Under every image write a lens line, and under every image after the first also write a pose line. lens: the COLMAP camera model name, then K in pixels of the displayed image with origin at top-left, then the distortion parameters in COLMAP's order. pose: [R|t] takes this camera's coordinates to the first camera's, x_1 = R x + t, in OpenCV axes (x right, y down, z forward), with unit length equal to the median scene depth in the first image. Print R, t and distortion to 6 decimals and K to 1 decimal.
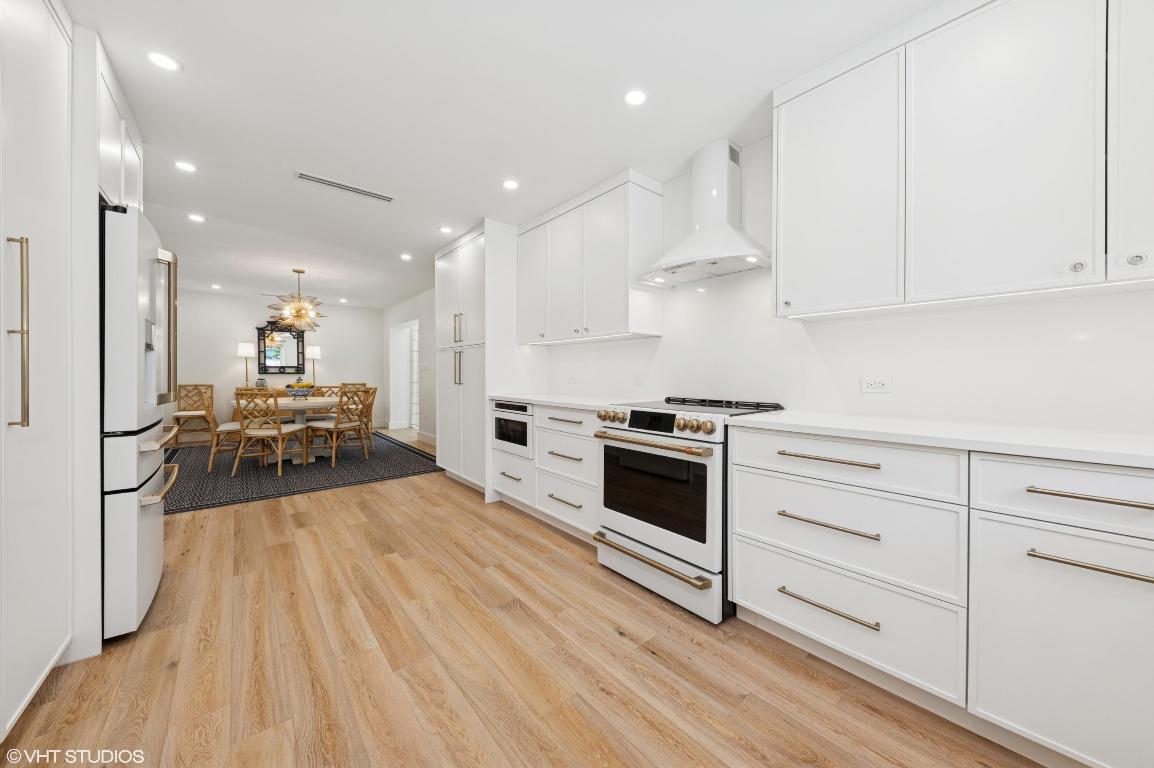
lens RADIAL K [[393.9, 0, 577.0], [0, 393.9, 384.0], [0, 0, 1]] dist [0.000962, -0.005380]
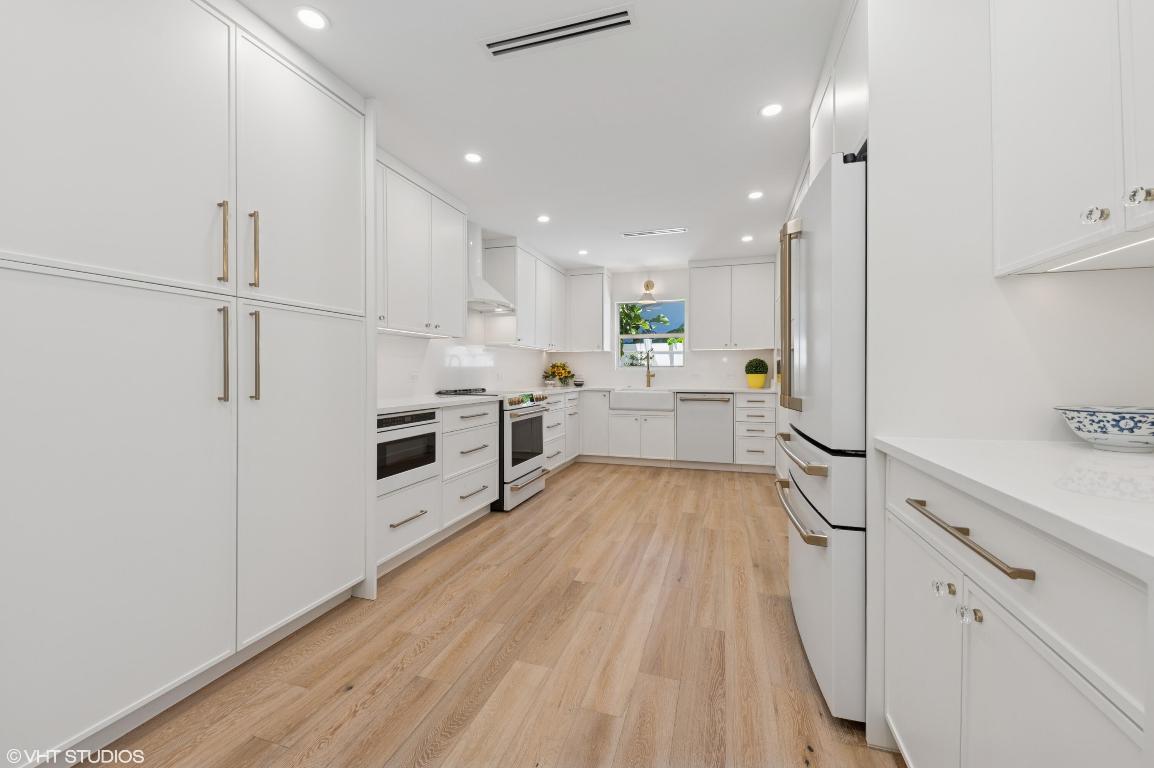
lens RADIAL K [[453.8, 0, 583.0], [0, 453.8, 375.7], [0, 0, 1]] dist [0.000742, 0.000028]
pose [[-0.533251, -0.011613, 0.845877, -1.255053], [0.018368, 0.999511, 0.025301, -0.041839], [-0.845758, 0.029028, -0.532777, 1.441602]]
